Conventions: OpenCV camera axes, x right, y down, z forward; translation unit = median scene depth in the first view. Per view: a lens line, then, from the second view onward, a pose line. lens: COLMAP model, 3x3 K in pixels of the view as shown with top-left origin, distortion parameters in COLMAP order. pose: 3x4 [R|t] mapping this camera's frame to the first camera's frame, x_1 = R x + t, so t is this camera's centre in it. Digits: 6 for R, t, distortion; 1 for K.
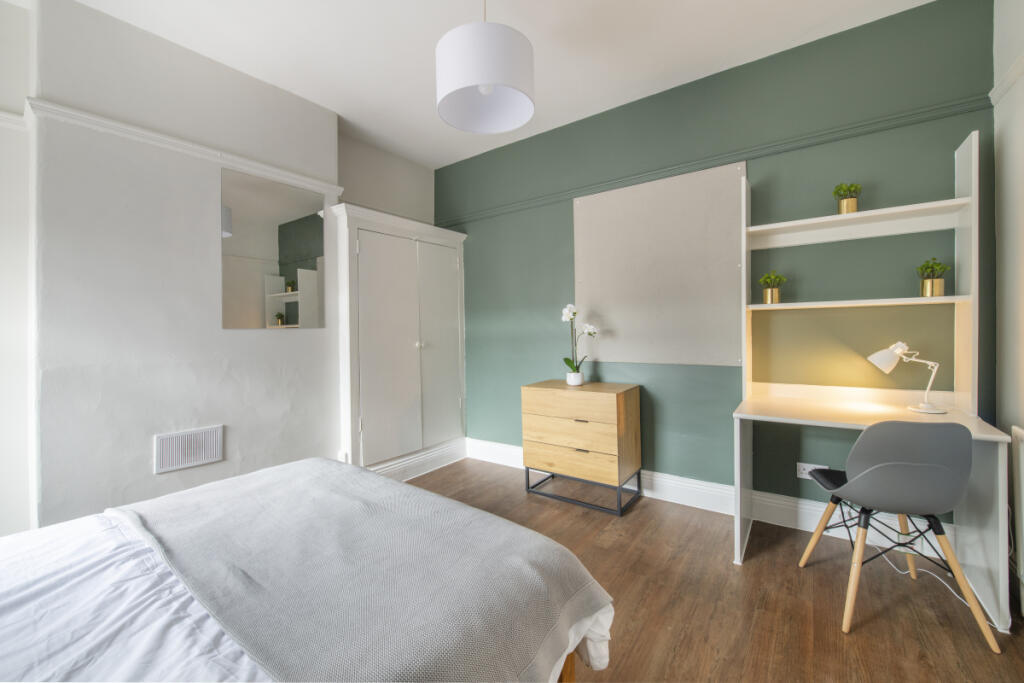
lens RADIAL K [[412.9, 0, 513.4], [0, 412.9, 335.6], [0, 0, 1]] dist [-0.023925, -0.000133]
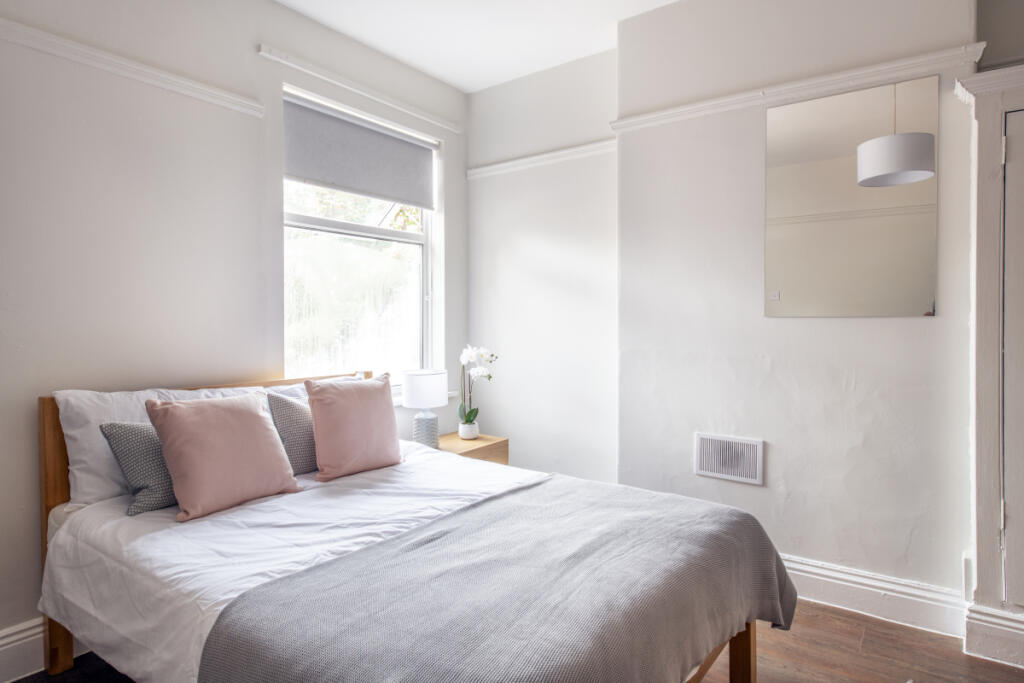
lens RADIAL K [[582.2, 0, 513.7], [0, 582.2, 337.1], [0, 0, 1]] dist [-0.026150, -0.000760]
pose [[-0.010722, 0.034857, -0.999335, 0.435088], [-0.013138, 0.999301, 0.034997, -0.012653], [0.999856, 0.013504, -0.010256, 0.590861]]
